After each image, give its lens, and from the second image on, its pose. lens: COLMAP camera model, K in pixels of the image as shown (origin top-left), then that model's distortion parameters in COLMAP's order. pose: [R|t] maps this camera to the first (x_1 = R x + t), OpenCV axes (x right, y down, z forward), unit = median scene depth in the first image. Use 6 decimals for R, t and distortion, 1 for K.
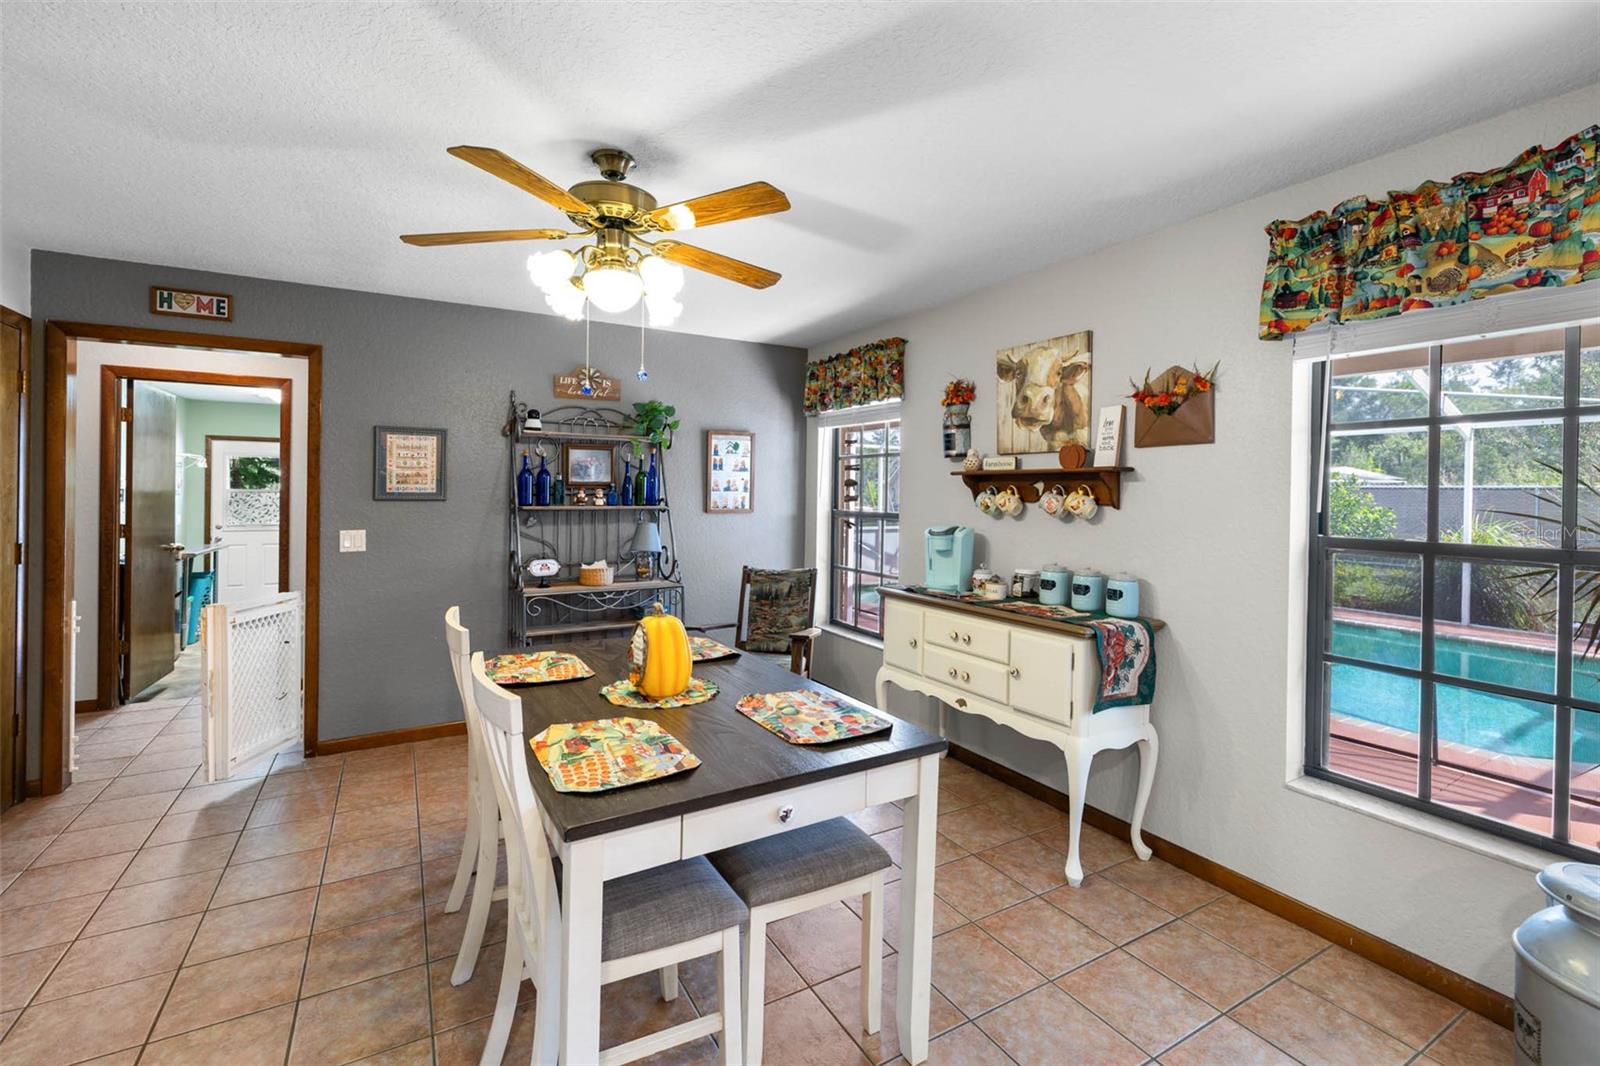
lens RADIAL K [[674.3, 0, 760.2], [0, 674.3, 496.2], [0, 0, 1]] dist [0.000647, 0.000154]
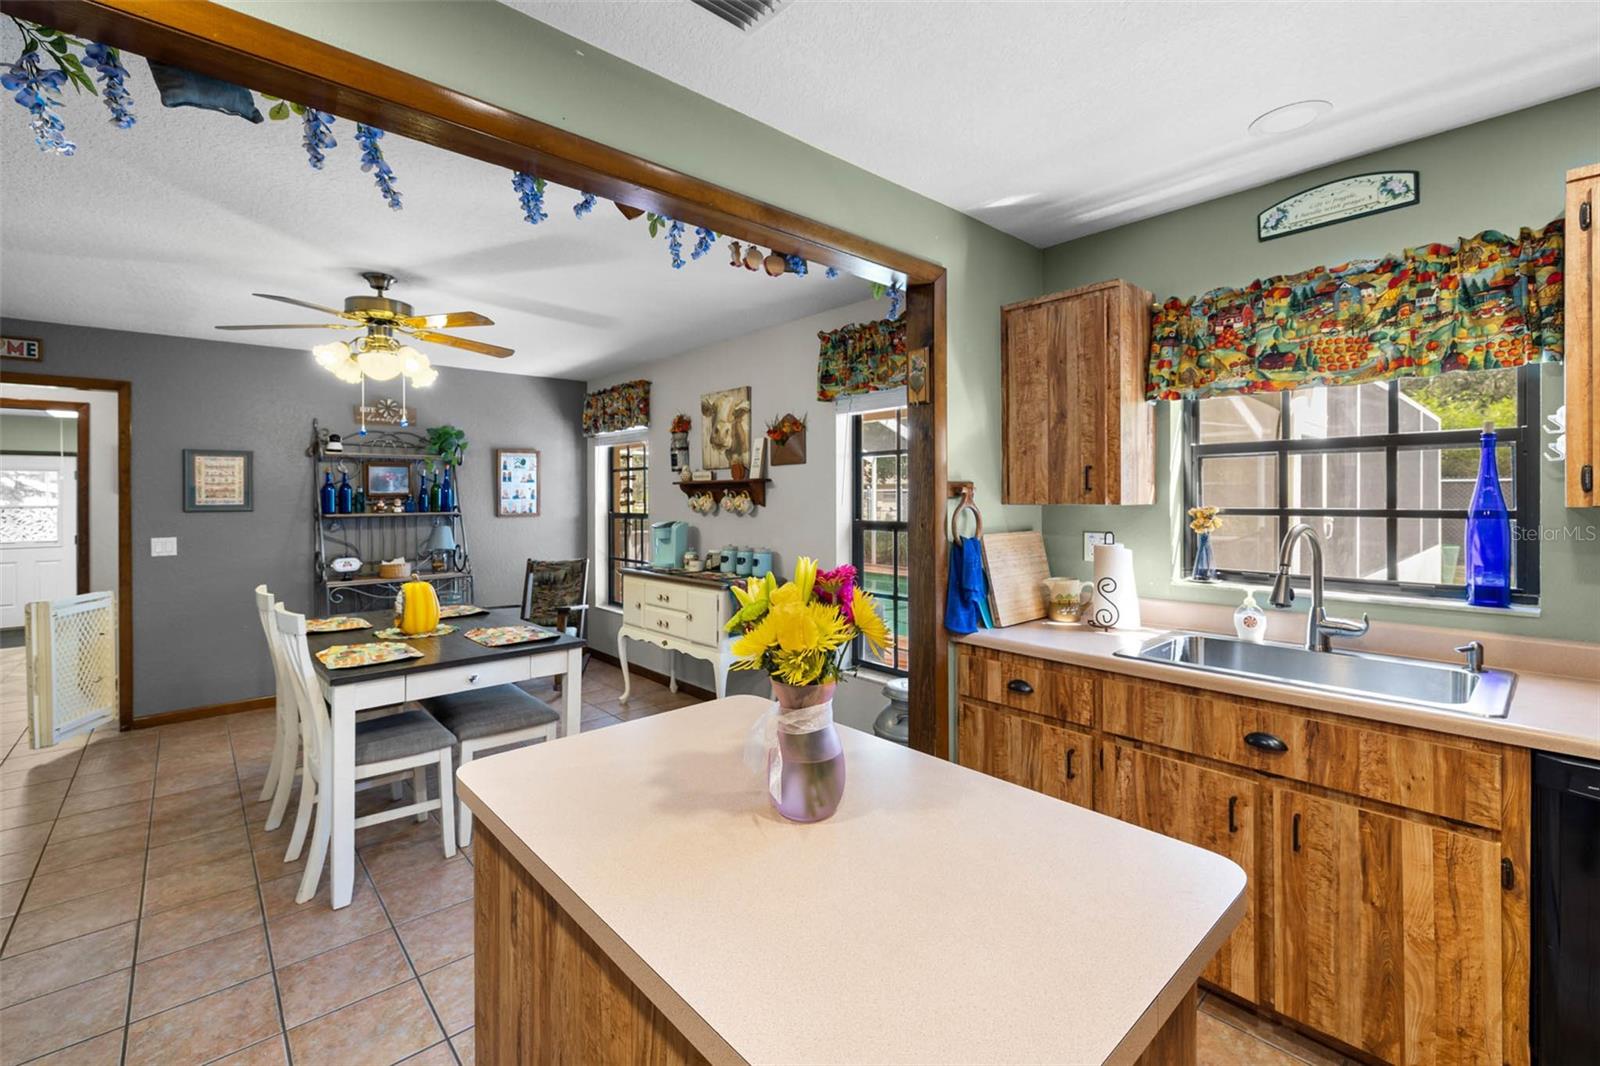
lens RADIAL K [[661.4, 0, 759.2], [0, 661.4, 498.4], [0, 0, 1]] dist [-0.000283, 0.000065]
pose [[0.975831, -0.017698, 0.217807, 0.172952], [0.018551, 0.999826, -0.001873, 0.003119], [-0.217736, 0.005868, 0.975990, -0.381623]]
